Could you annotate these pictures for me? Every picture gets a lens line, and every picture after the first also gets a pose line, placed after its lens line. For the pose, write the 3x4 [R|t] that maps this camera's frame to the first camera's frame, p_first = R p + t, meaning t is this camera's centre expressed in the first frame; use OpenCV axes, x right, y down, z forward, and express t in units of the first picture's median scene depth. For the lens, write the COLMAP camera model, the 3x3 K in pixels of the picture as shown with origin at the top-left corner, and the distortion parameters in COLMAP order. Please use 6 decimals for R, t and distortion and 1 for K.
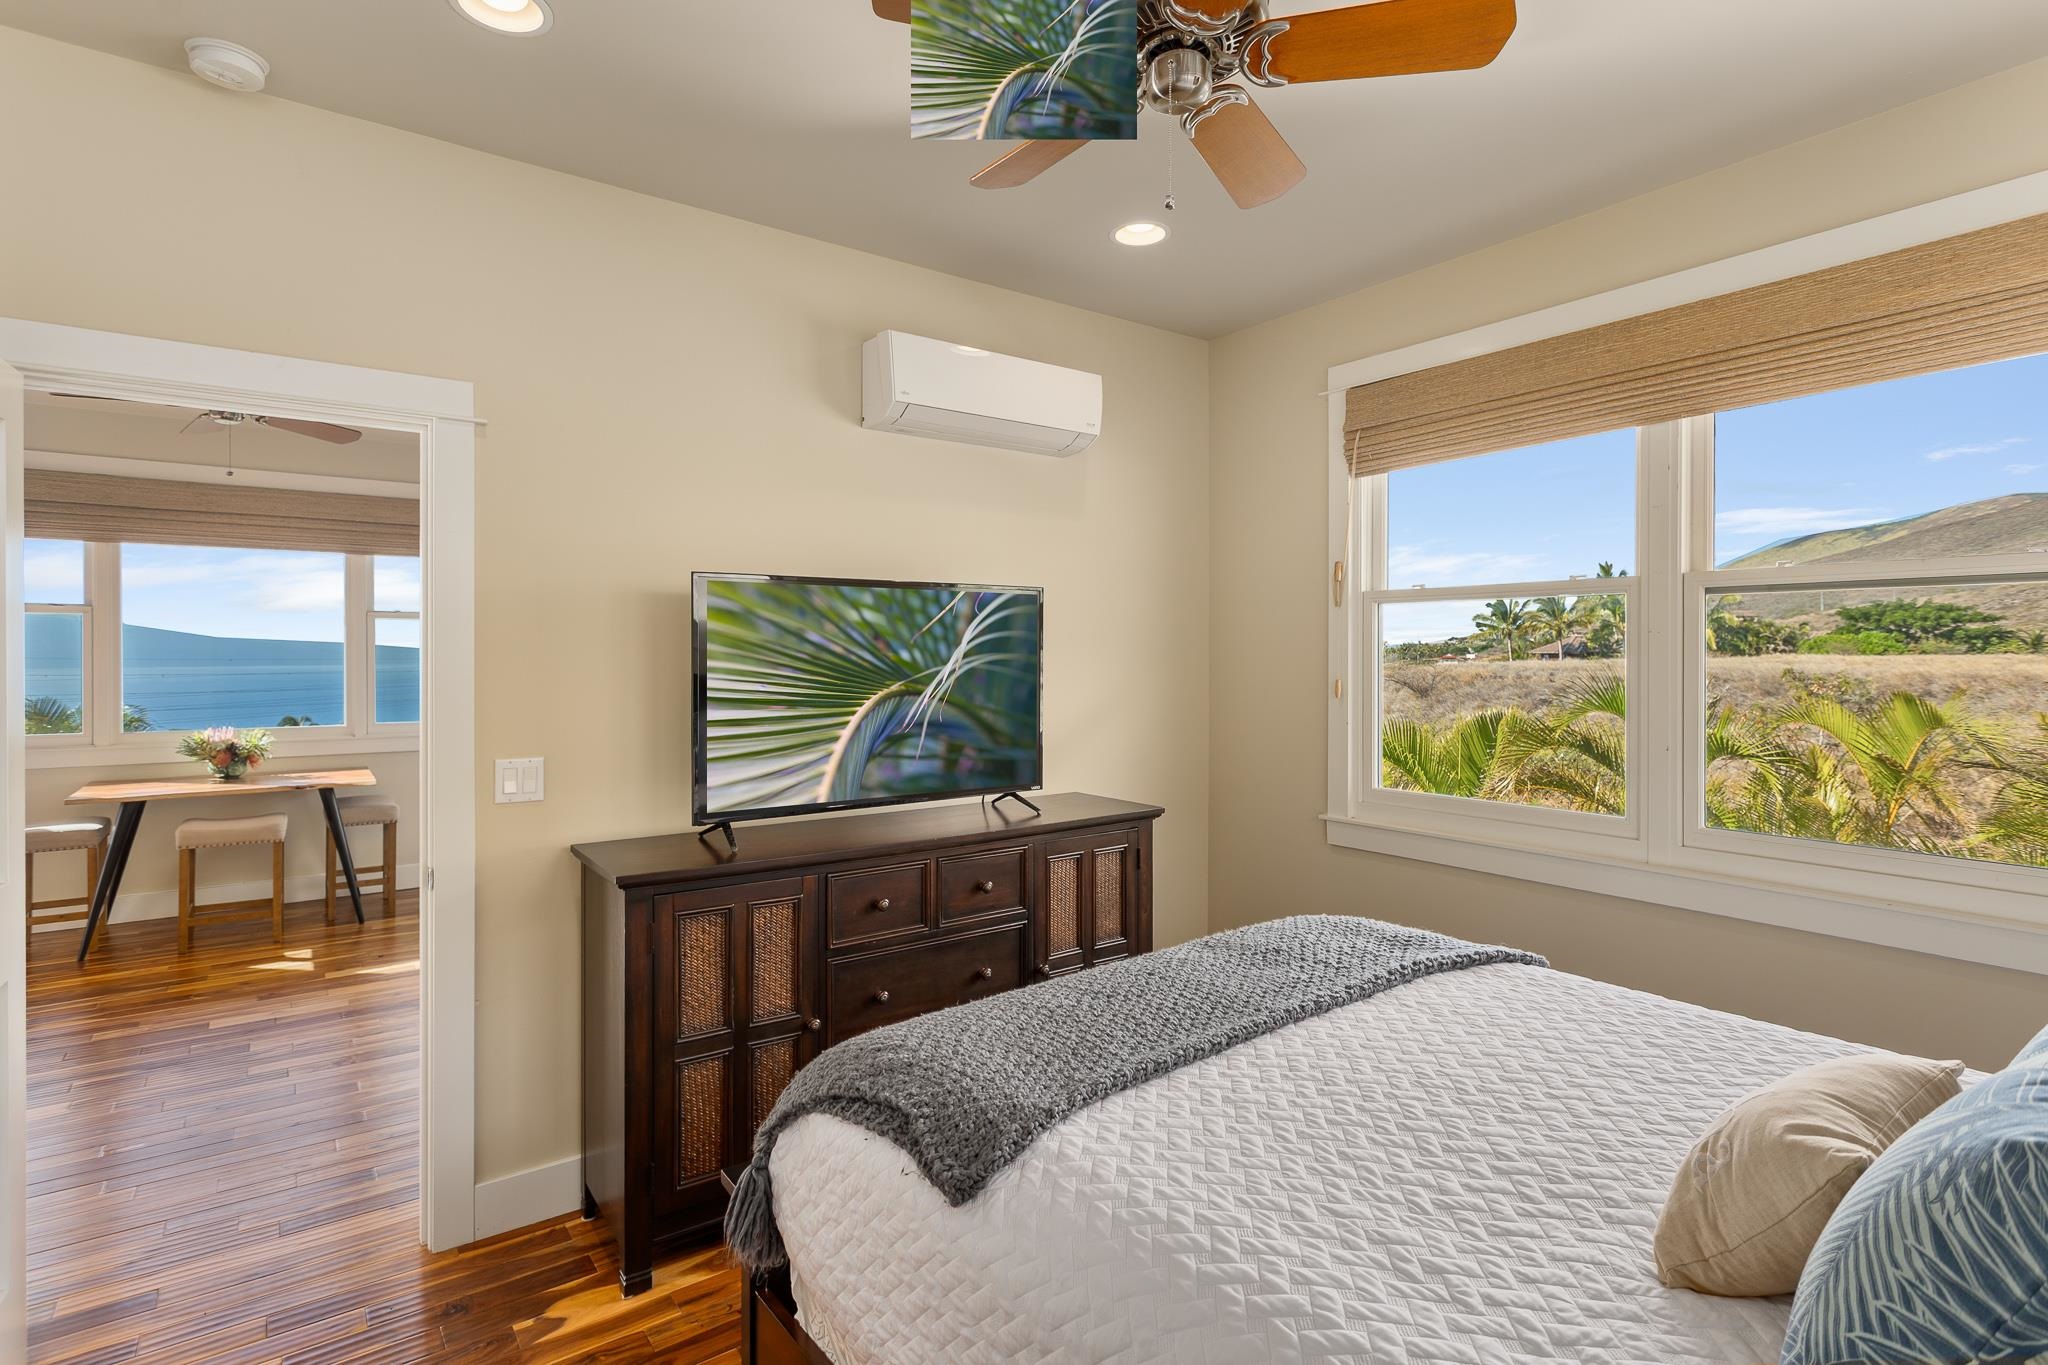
lens RADIAL K [[1026.3, 0, 1018.5], [0, 1026.3, 634.9], [0, 0, 1]] dist [-0.004687, -0.001007]
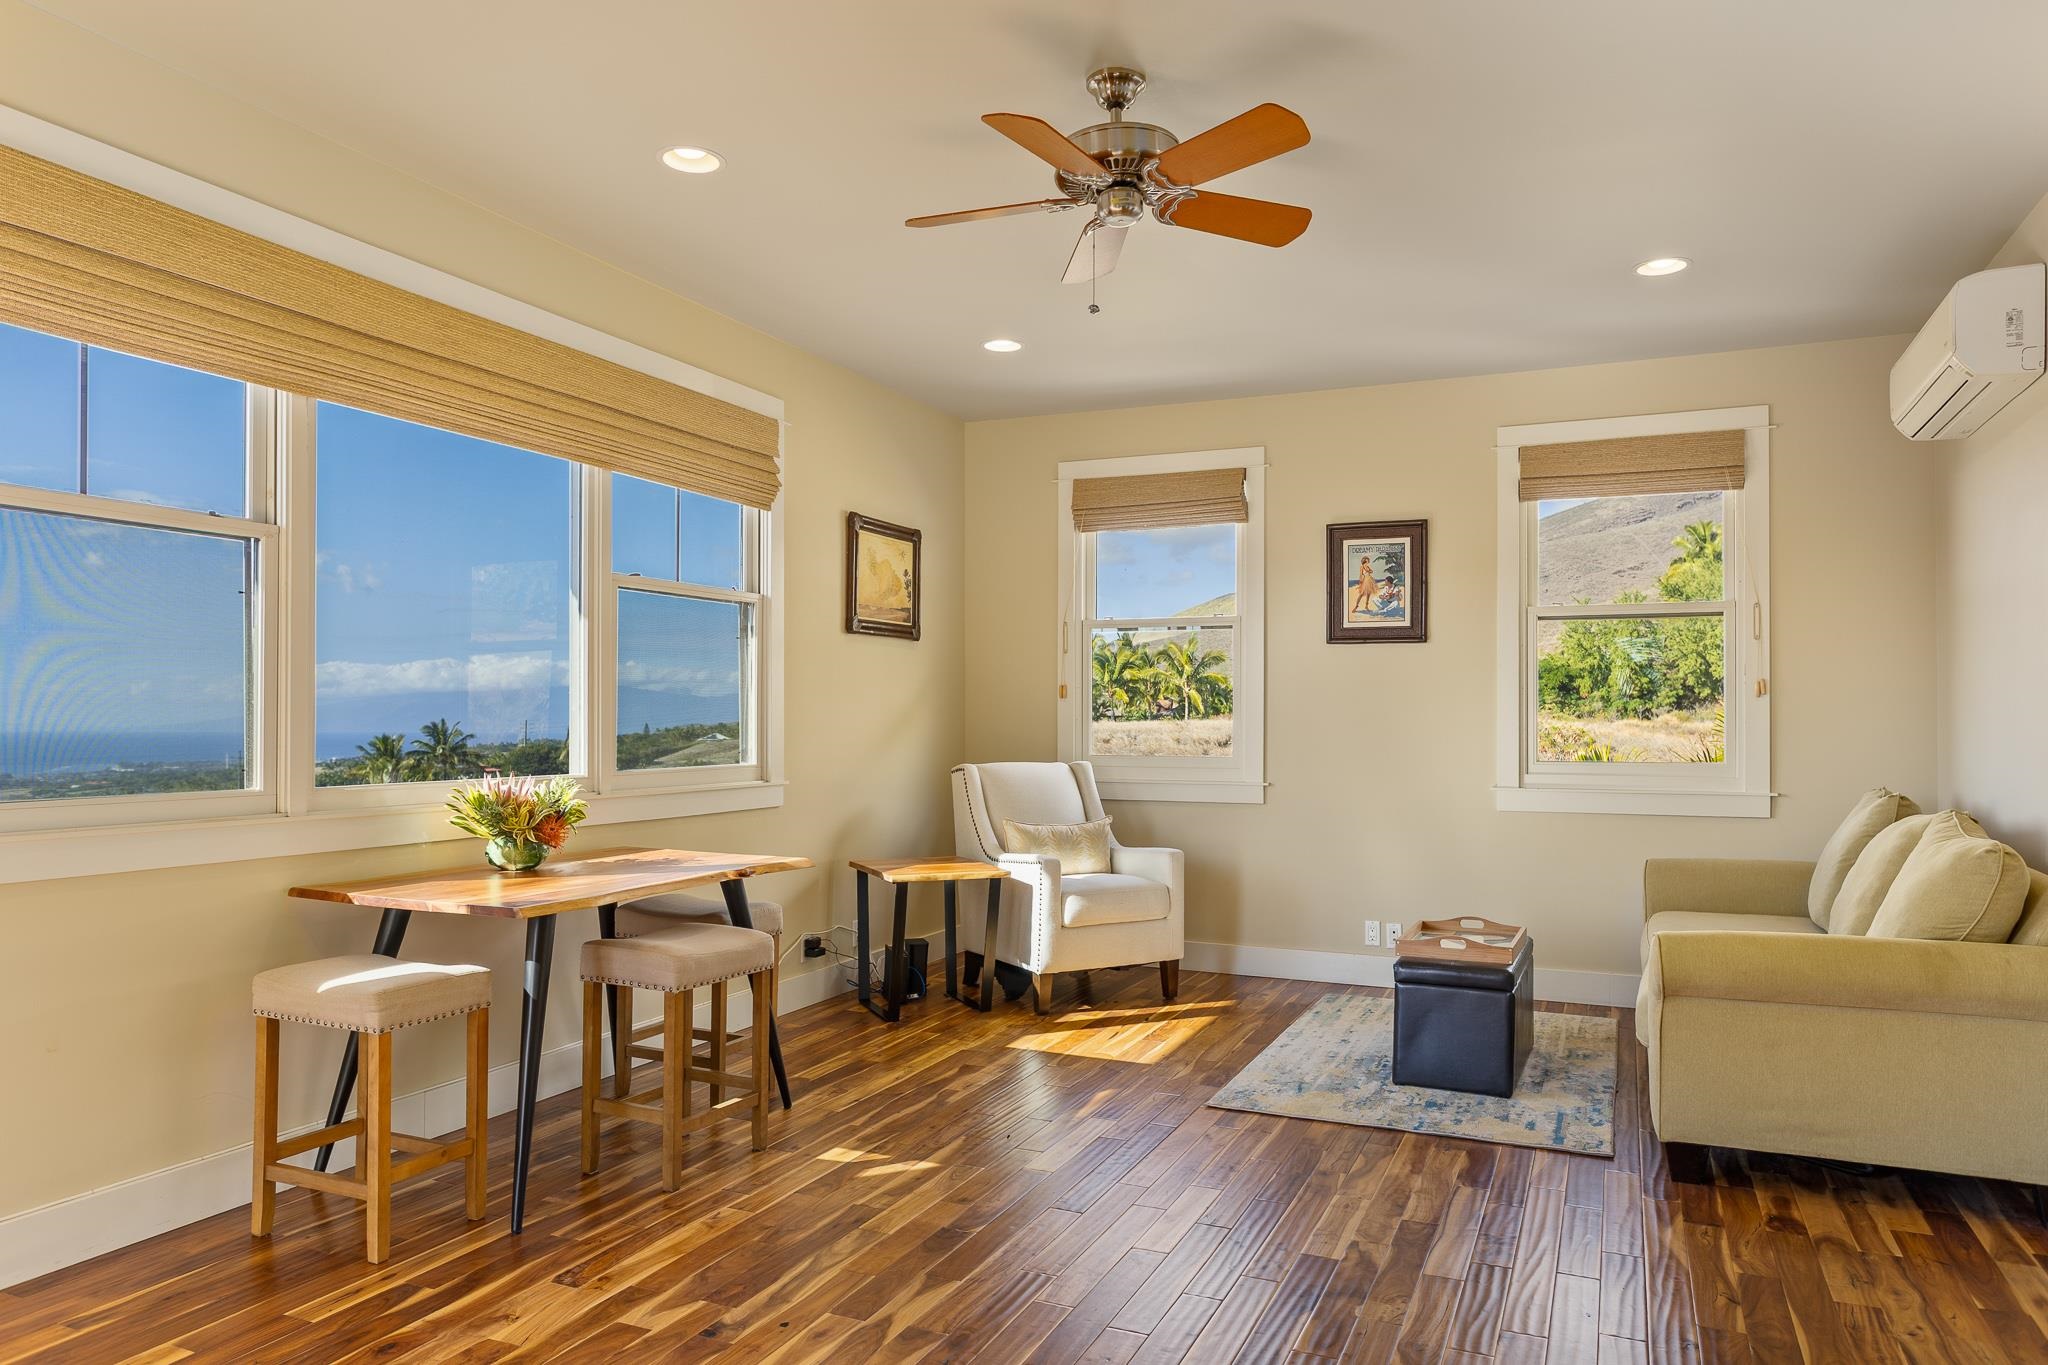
lens RADIAL K [[1340.8, 0, 1024.0], [0, 1340.8, 682.5], [0, 0, 1]] dist [-0.000875, 0.001187]
pose [[0.864939, 0.018405, 0.501539, -0.908526], [-0.008222, 0.999713, -0.022506, 0.057700], [-0.501809, 0.015343, 0.864842, 0.276280]]
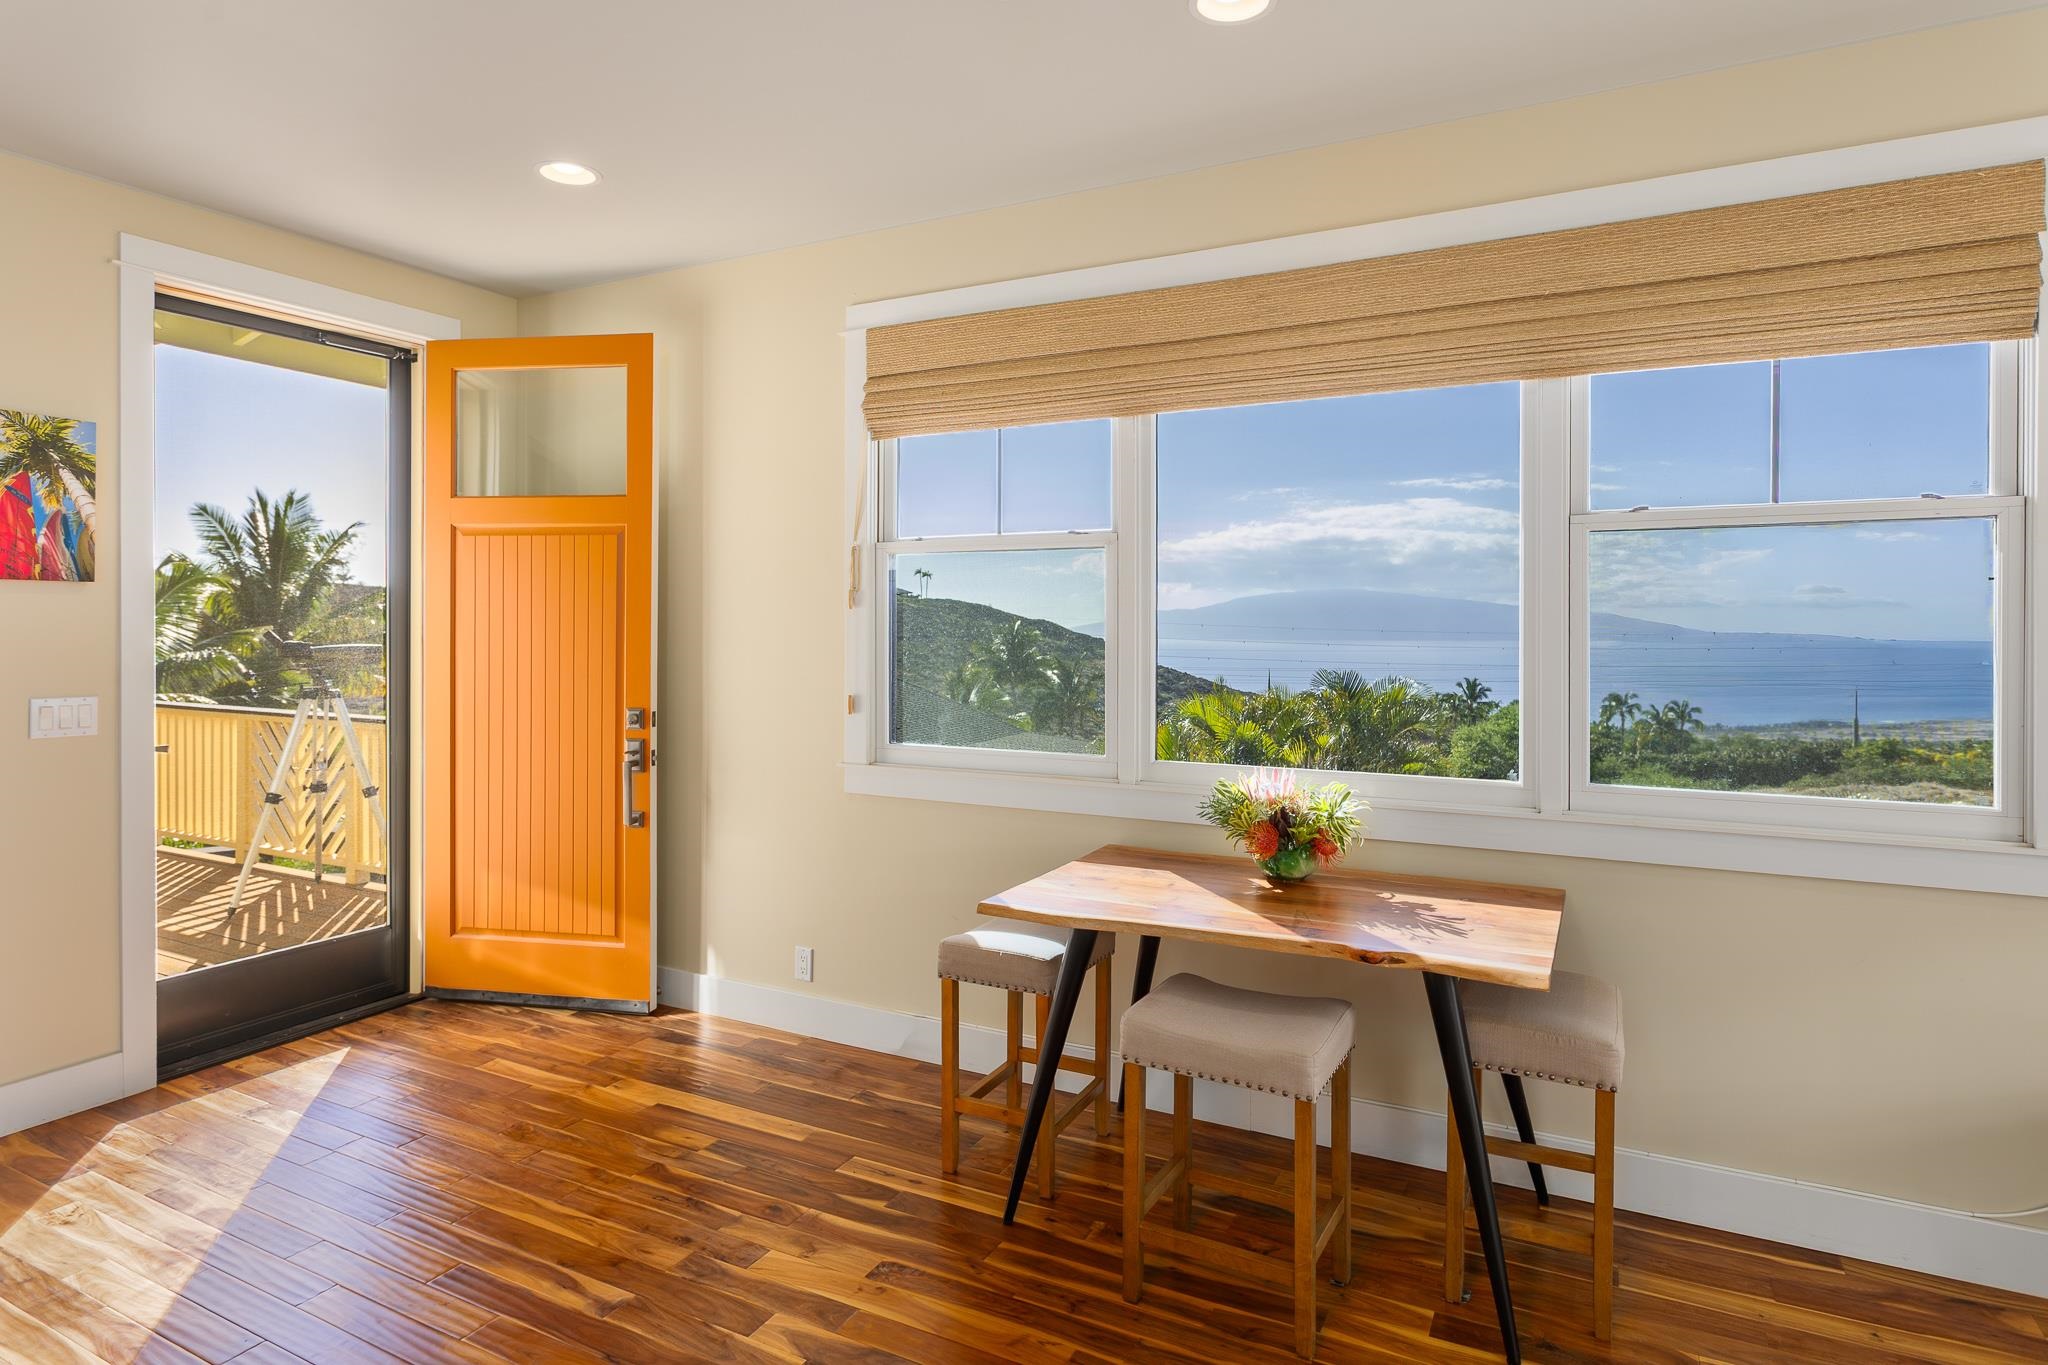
lens RADIAL K [[1096.6, 0, 1019.3], [0, 1096.6, 642.2], [0, 0, 1]] dist [-0.006261, -0.000765]
pose [[0.462627, 0.007552, -0.886521, -0.389732], [-0.002294, 0.999971, 0.007321, 0.028165], [0.886550, -0.001353, 0.462631, 0.667090]]
